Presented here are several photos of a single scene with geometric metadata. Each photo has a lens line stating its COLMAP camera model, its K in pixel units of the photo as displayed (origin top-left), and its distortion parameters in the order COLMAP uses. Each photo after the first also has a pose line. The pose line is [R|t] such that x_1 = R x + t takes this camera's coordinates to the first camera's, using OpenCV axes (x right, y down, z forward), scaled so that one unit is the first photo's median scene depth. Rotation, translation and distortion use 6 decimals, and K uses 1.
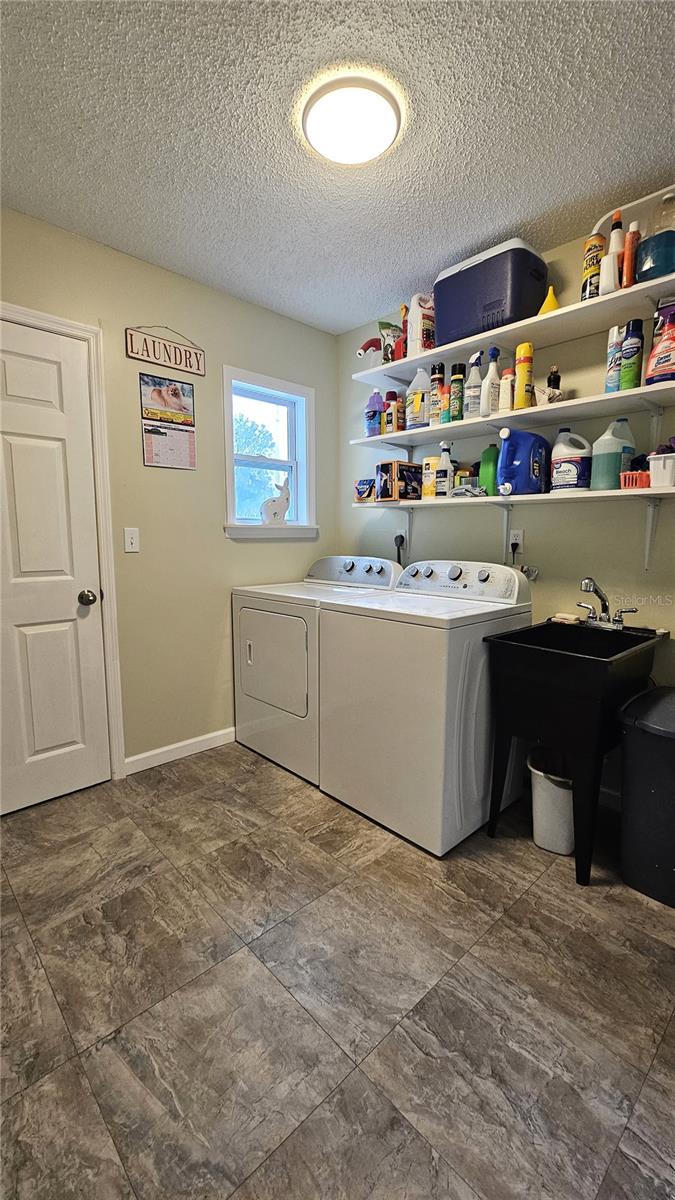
lens RADIAL K [[493.1, 0, 340.1], [0, 493.1, 609.1], [0, 0, 1]] dist [-0.002895, 0.000775]
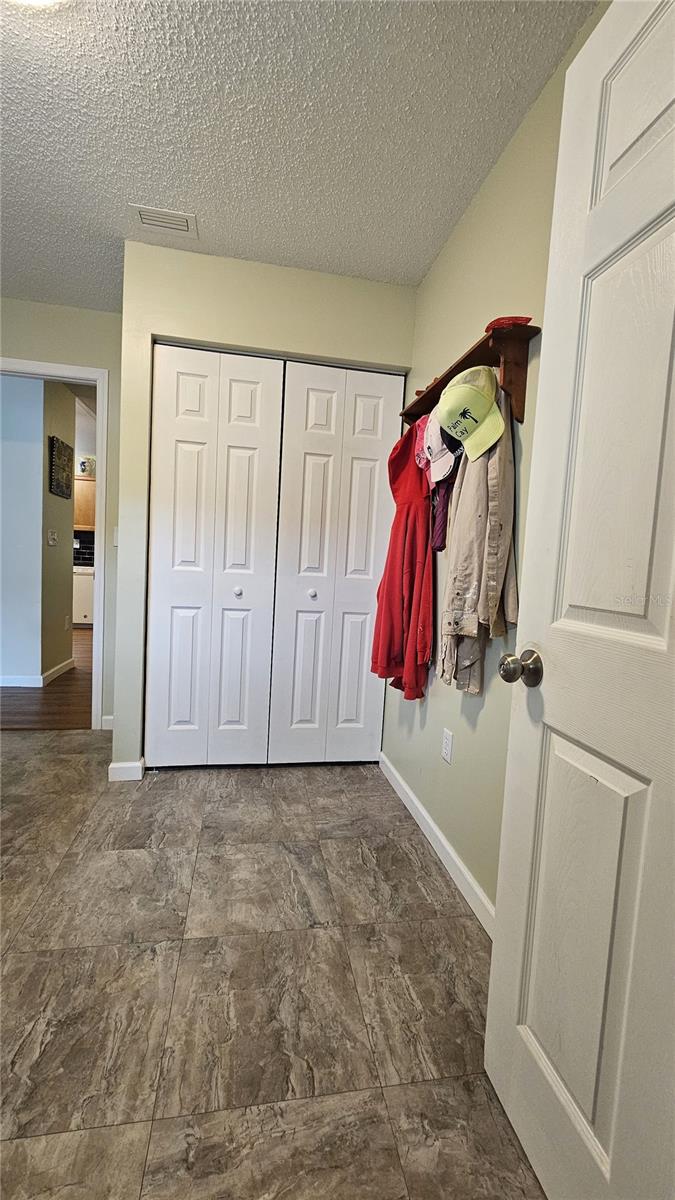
lens RADIAL K [[493.1, 0, 337.7], [0, 493.1, 595.8], [0, 0, 1]] dist [-0.002895, 0.000775]
pose [[-0.837349, -0.085794, 0.539894, -1.017179], [0.026047, 0.980225, 0.196164, -0.174838], [-0.546048, 0.178321, -0.818556, 1.688288]]
